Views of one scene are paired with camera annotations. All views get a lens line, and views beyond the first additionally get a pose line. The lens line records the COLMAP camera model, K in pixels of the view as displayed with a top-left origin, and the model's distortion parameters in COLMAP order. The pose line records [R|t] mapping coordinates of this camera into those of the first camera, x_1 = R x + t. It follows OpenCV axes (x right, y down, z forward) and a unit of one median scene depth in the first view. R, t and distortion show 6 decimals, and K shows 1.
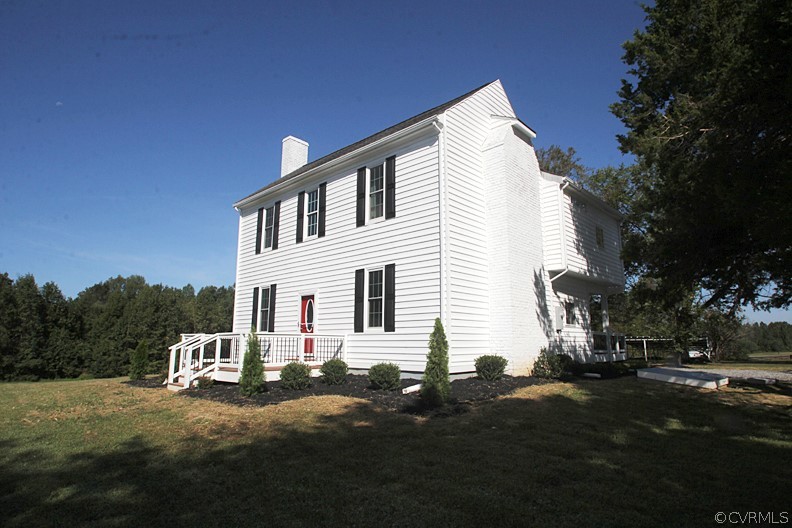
lens RADIAL K [[442.0, 0, 398.3], [0, 442.0, 266.6], [0, 0, 1]] dist [-0.004647, -0.000288]
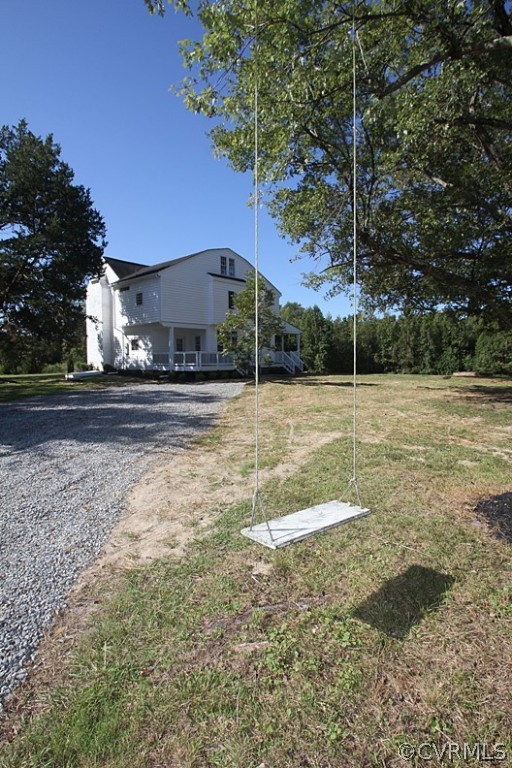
lens RADIAL K [[410.0, 0, 256.0], [0, 410.0, 380.6], [0, 0, 1]] dist [-0.000936, 0.000059]
pose [[0.019218, 0.046976, -0.998711, 0.998255], [0.181322, 0.982168, 0.049687, 0.120558], [0.983236, -0.182043, 0.010357, 0.652872]]
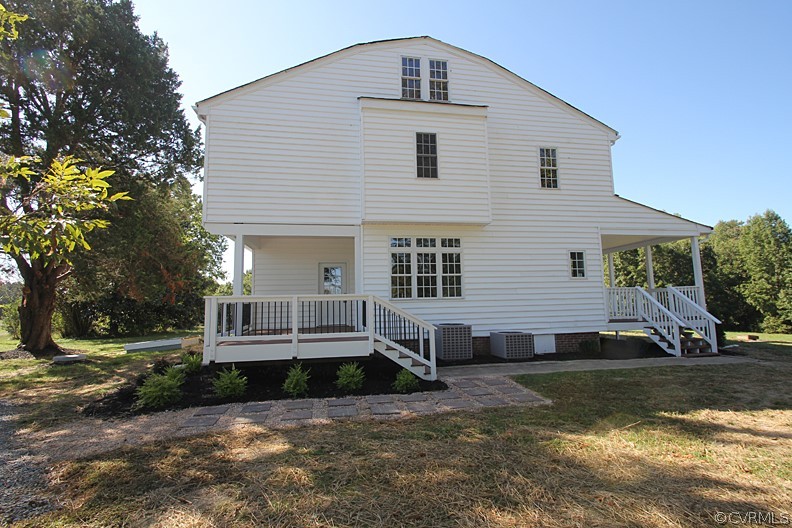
lens RADIAL K [[364.6, 0, 400.0], [0, 364.6, 268.1], [0, 0, 1]] dist [-0.014975, -0.002505]
pose [[-0.608659, -0.070089, -0.790330, 0.362476], [0.156408, 0.965946, -0.206118, 0.128192], [0.777863, -0.249069, -0.576969, 0.766397]]
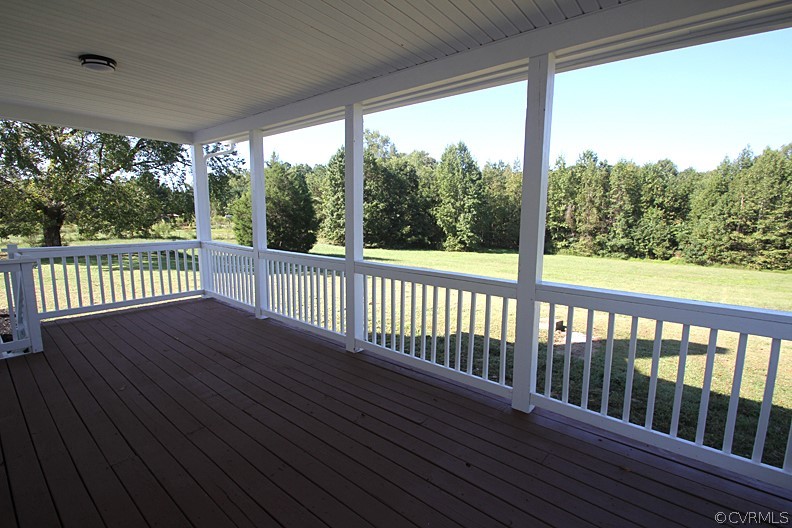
lens RADIAL K [[364.6, 0, 394.5], [0, 364.6, 261.5], [0, 0, 1]] dist [-0.014975, -0.002505]
pose [[0.068590, 0.127666, -0.989443, 0.003458], [0.164912, 0.976684, 0.137451, 0.092689], [0.983920, -0.172599, 0.045937, 0.697740]]
